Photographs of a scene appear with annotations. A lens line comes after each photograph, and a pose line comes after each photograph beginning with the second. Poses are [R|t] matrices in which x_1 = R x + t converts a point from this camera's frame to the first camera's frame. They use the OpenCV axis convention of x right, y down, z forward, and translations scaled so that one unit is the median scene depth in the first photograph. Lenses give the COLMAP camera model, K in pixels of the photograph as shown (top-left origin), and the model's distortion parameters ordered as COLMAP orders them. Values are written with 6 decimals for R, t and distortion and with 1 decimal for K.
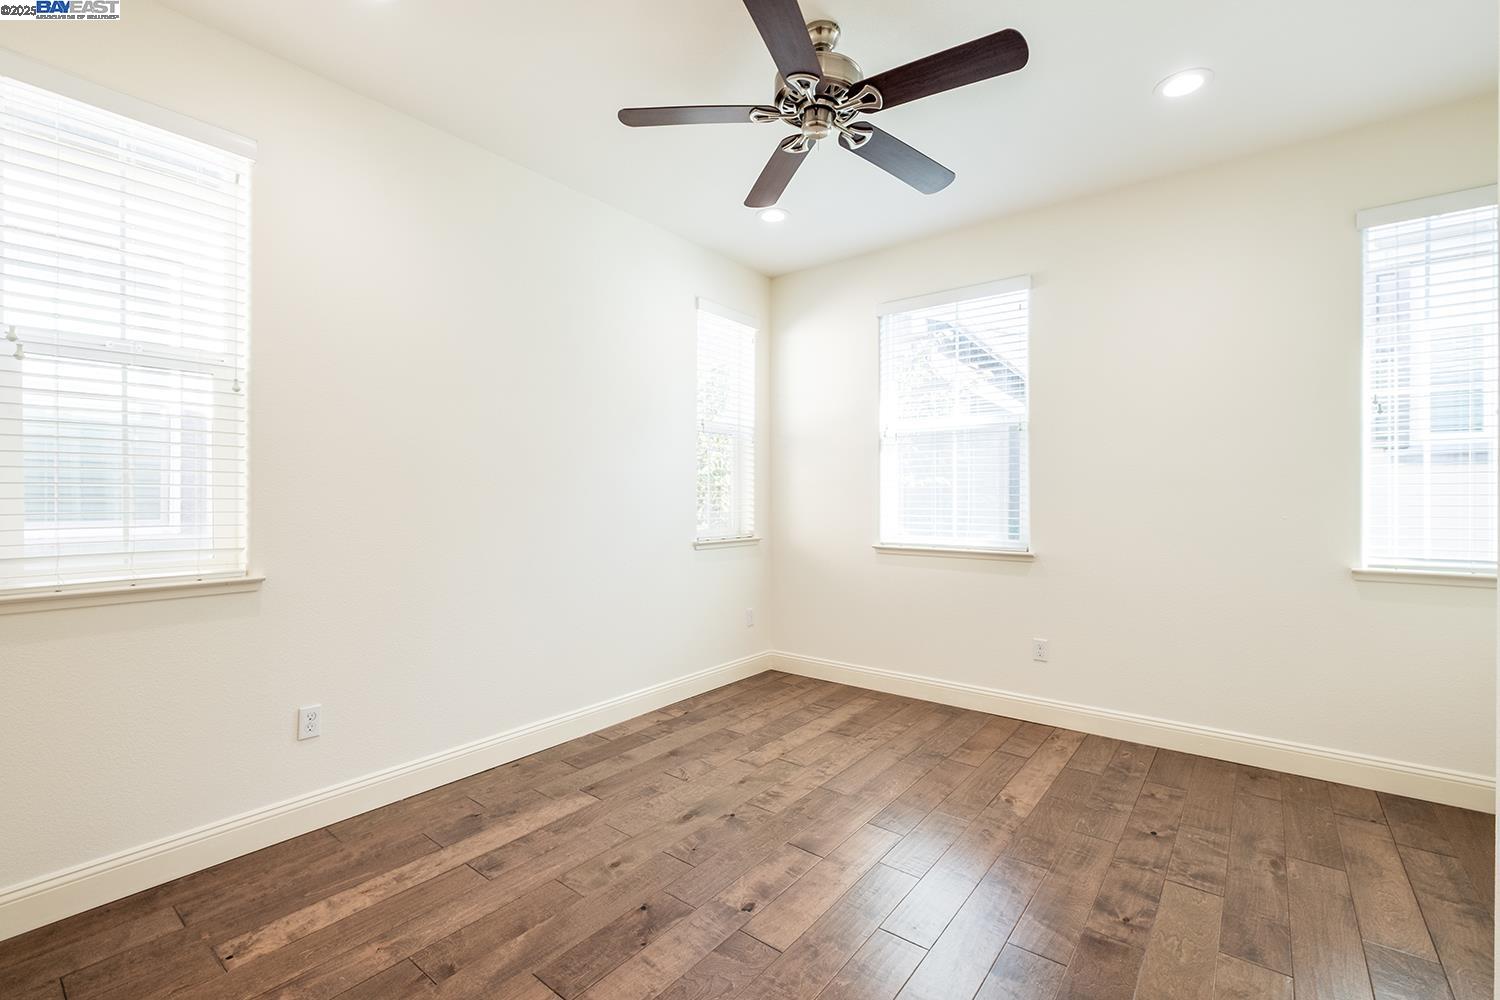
lens RADIAL K [[652.4, 0, 750.7], [0, 652.4, 498.5], [0, 0, 1]] dist [0.001208, -0.000821]
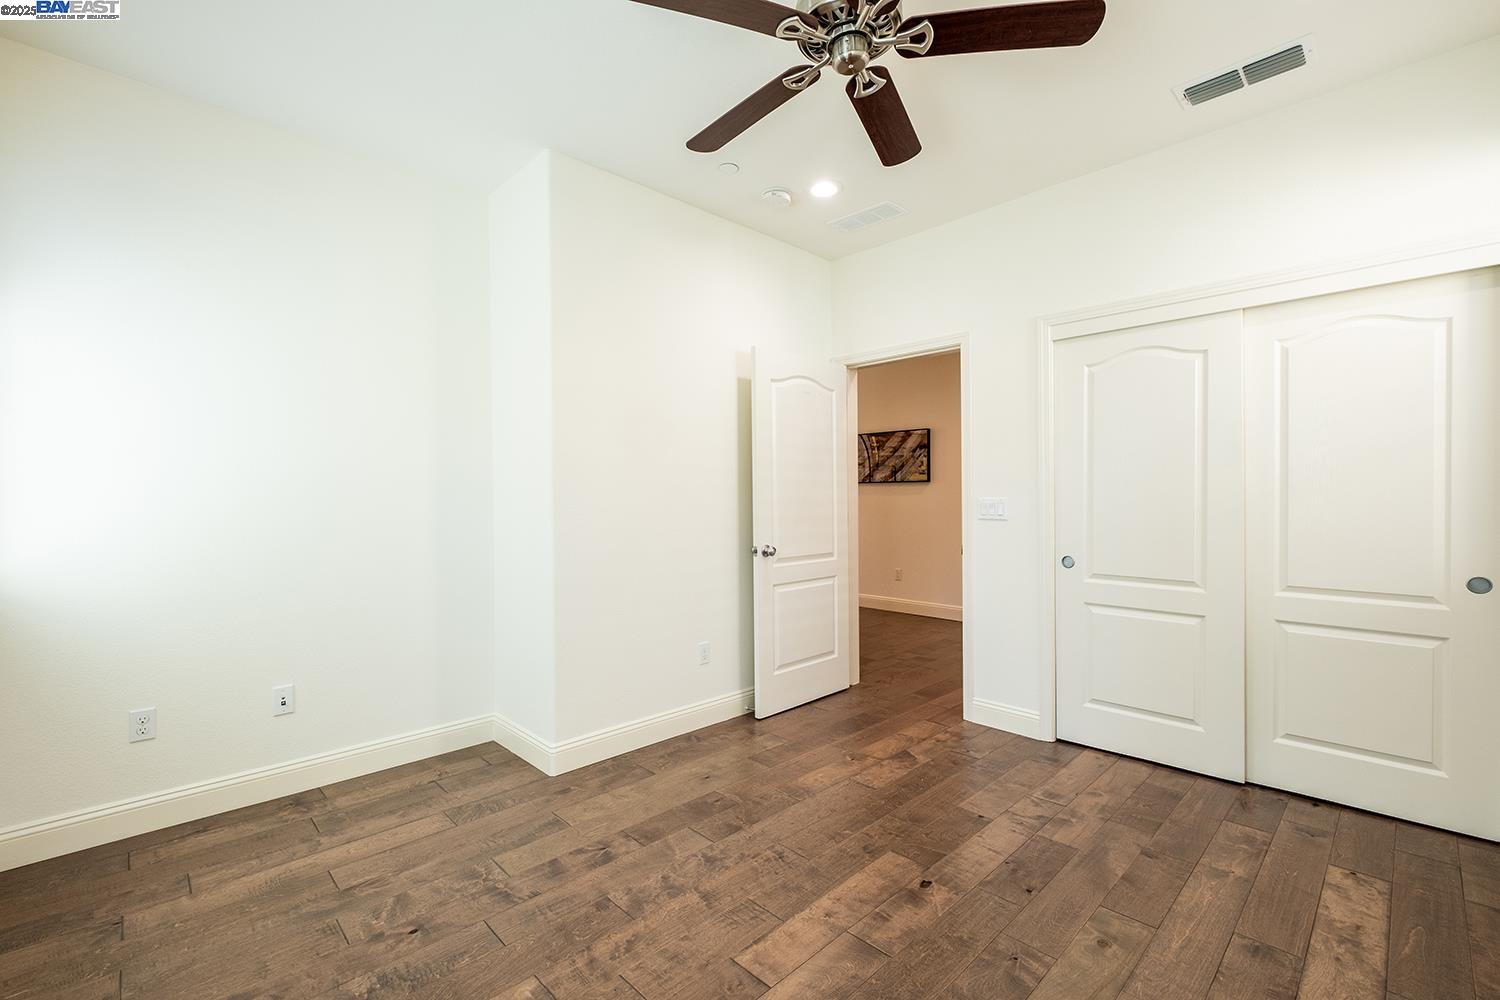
lens RADIAL K [[649.2, 0, 749.5], [0, 649.2, 499.7], [0, 0, 1]] dist [0.001056, 0.000047]
pose [[-0.991144, 0.005778, 0.132666, 0.132034], [0.006574, 0.999963, 0.005565, -0.007759], [-0.132629, 0.006388, -0.991145, 2.006272]]
